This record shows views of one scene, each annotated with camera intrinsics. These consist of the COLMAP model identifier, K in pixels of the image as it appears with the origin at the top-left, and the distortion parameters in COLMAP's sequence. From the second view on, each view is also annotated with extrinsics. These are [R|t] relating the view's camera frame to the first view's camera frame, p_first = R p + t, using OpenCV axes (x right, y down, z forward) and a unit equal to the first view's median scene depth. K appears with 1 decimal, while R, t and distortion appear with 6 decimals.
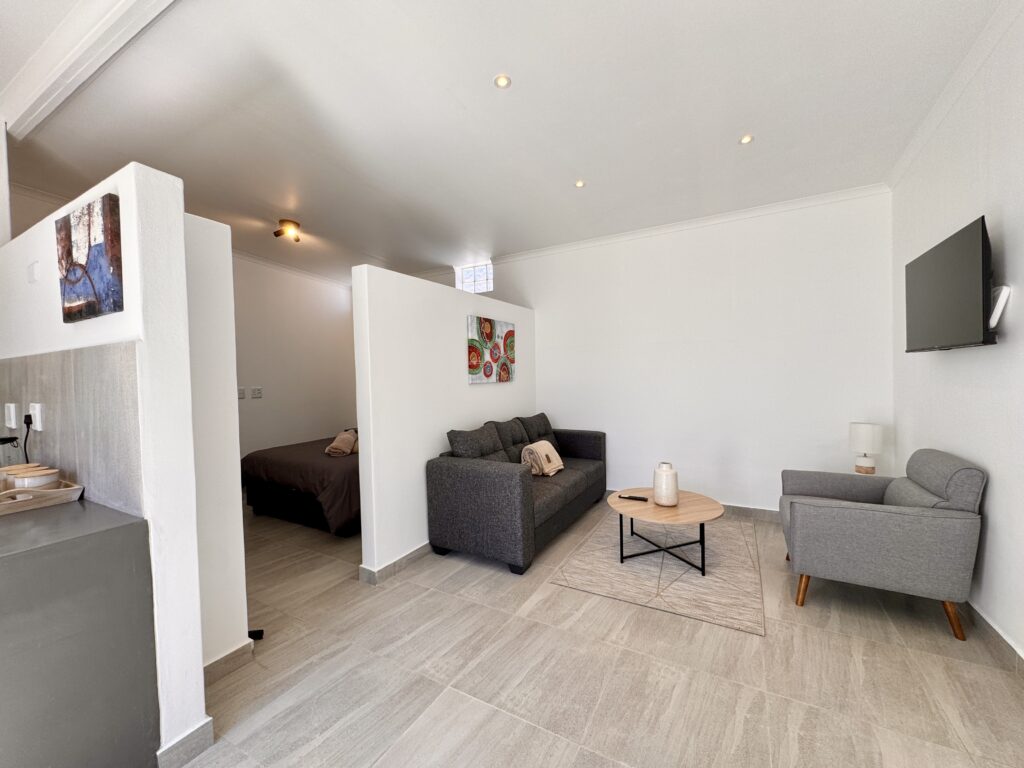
lens RADIAL K [[407.1, 0, 513.7], [0, 407.1, 383.2], [0, 0, 1]] dist [-0.002310, -0.000058]
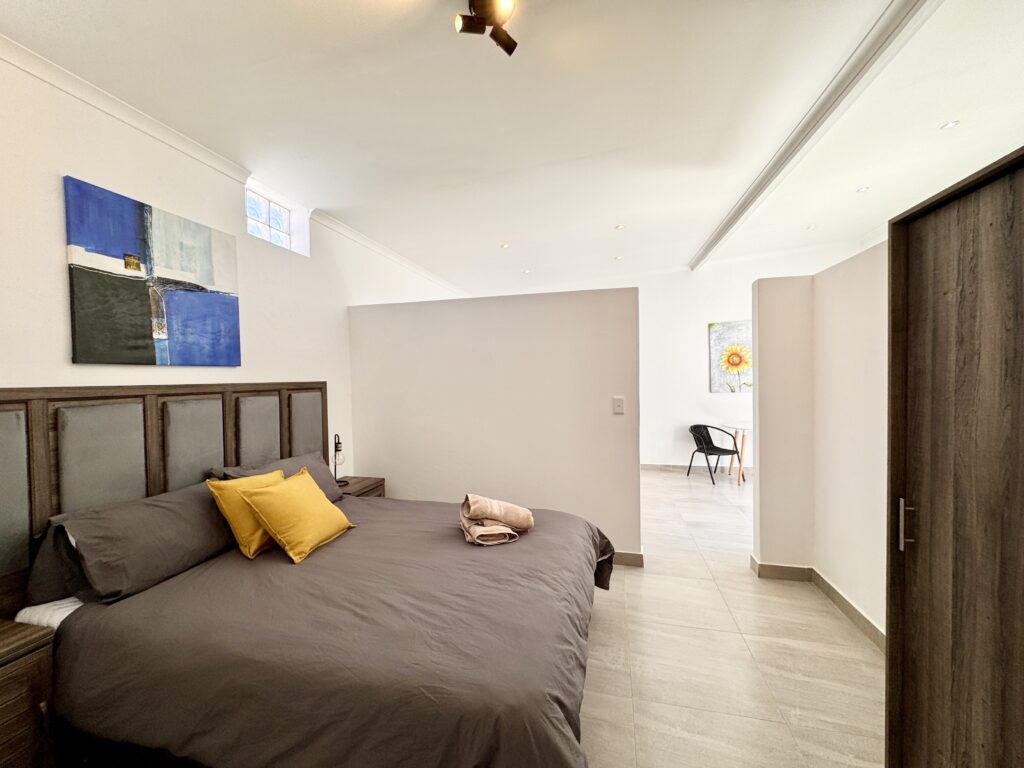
lens RADIAL K [[408.2, 0, 512.0], [0, 408.2, 384.0], [0, 0, 1]] dist [-0.002869, 0.000273]
pose [[-0.265031, 0.010764, 0.964180, -2.183120], [0.045502, 0.998963, 0.001355, -0.057369], [-0.963166, 0.044232, -0.265246, 2.583171]]
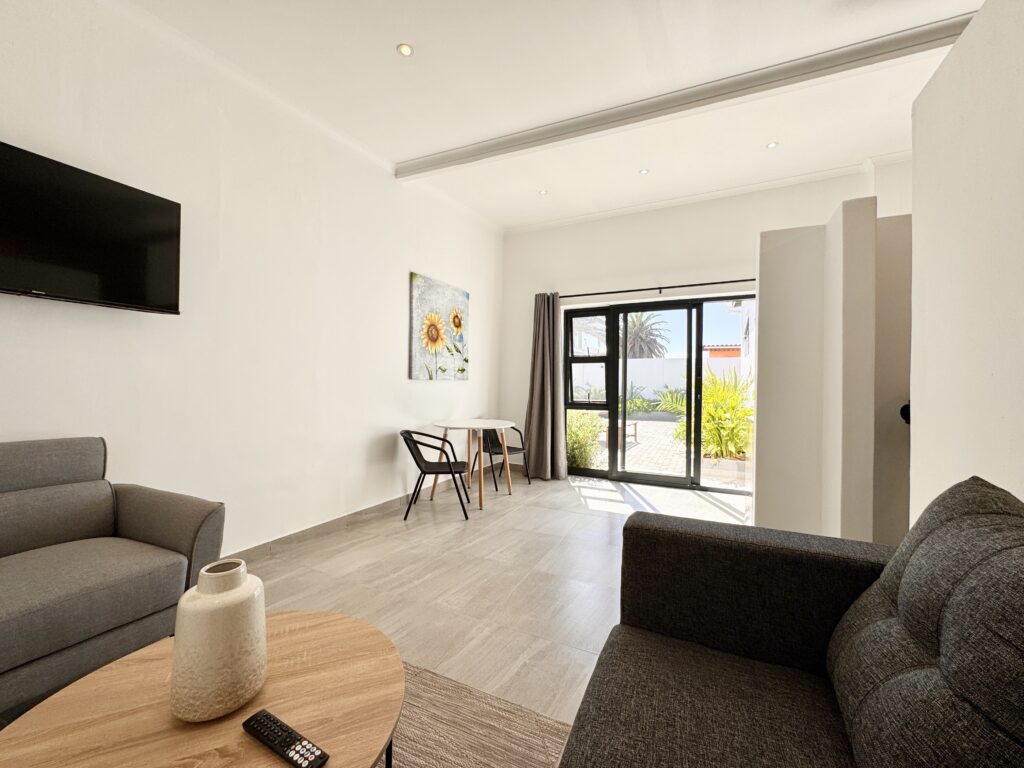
lens RADIAL K [[408.2, 0, 512.0], [0, 408.2, 384.0], [0, 0, 1]] dist [-0.002869, 0.000273]
pose [[-0.998024, 0.007101, -0.062434, 0.297673], [0.006059, 0.999839, 0.016871, 0.089194], [0.062544, 0.016460, -0.997907, 2.300971]]
